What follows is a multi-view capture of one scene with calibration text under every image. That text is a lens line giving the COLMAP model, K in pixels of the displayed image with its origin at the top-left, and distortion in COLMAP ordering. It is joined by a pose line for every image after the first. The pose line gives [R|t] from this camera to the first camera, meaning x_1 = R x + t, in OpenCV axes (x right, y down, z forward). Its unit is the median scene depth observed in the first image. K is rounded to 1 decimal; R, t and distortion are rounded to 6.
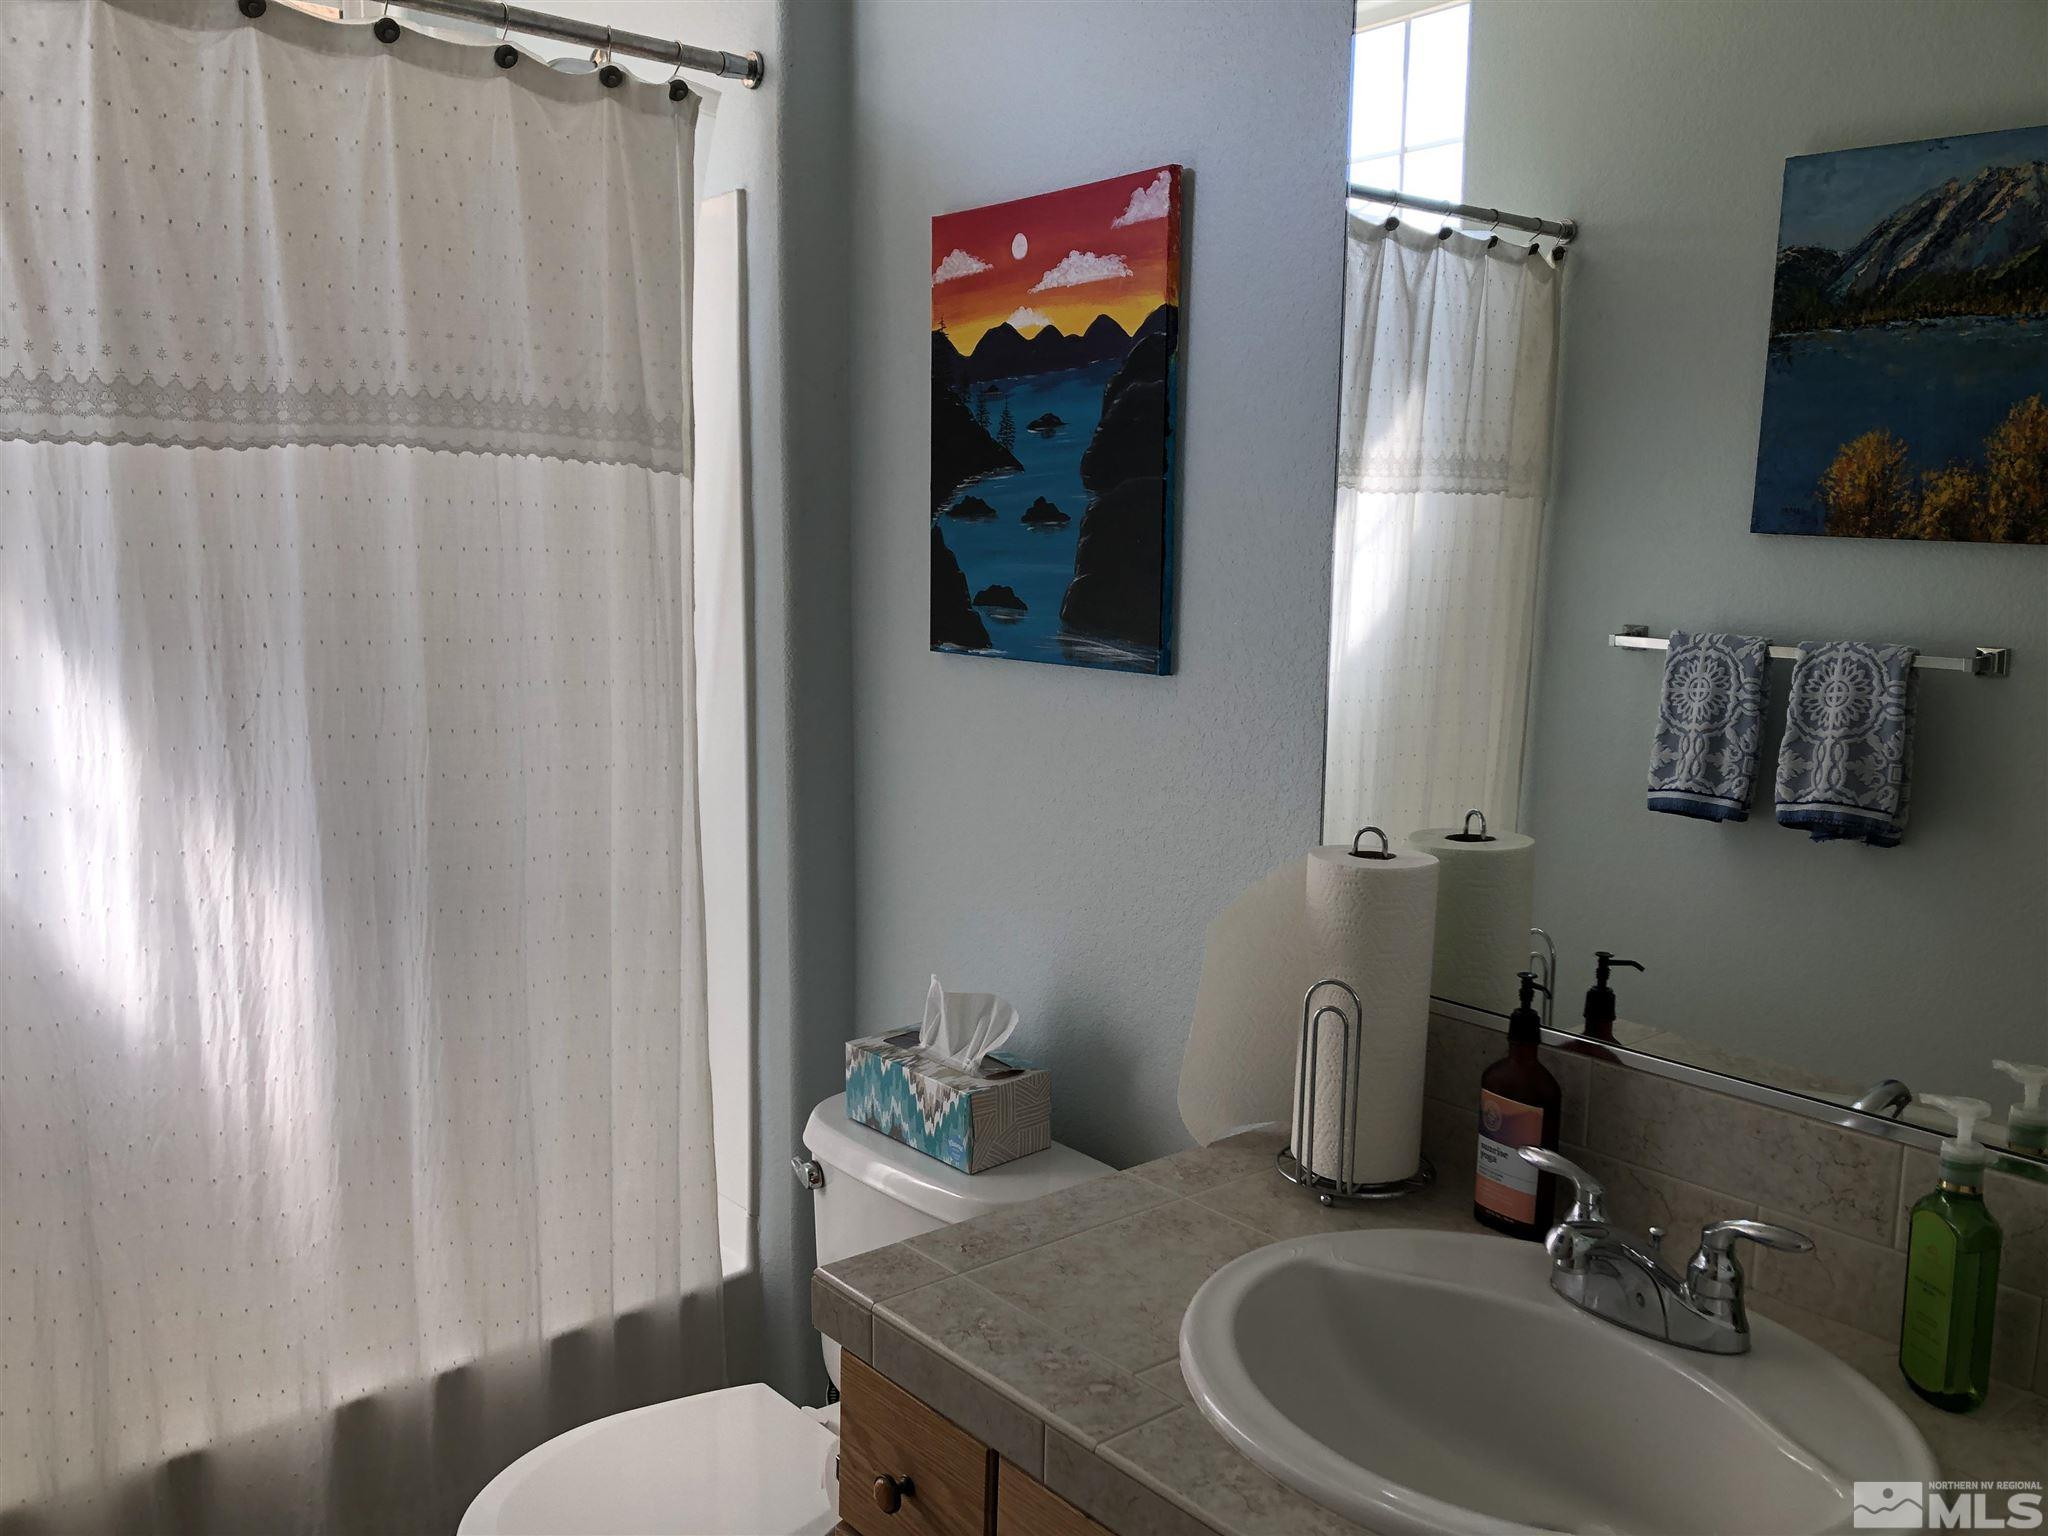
lens RADIAL K [[1686.8, 0, 1026.2], [0, 1686.8, 767.9], [0, 0, 1]] dist [0.060477, -0.070393]
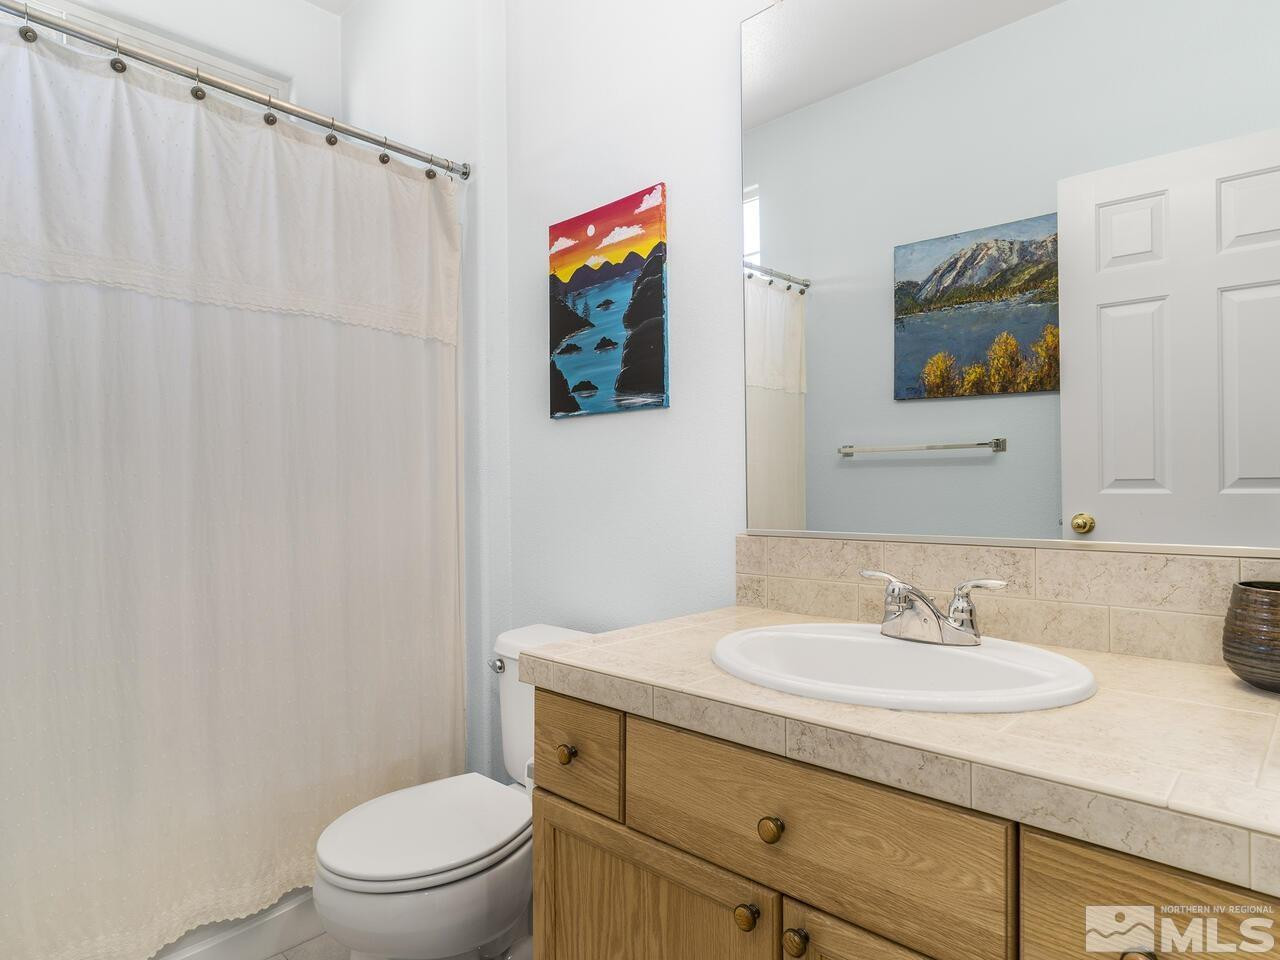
lens RADIAL K [[750.9, 0, 640.2], [0, 750.9, 481.0], [0, 0, 1]] dist [-0.005464, 0.003408]
pose [[0.992874, -0.019015, 0.117639, -0.059259], [0.037444, 0.986969, -0.156493, 0.168510], [-0.113131, 0.159783, 0.980648, 0.070406]]
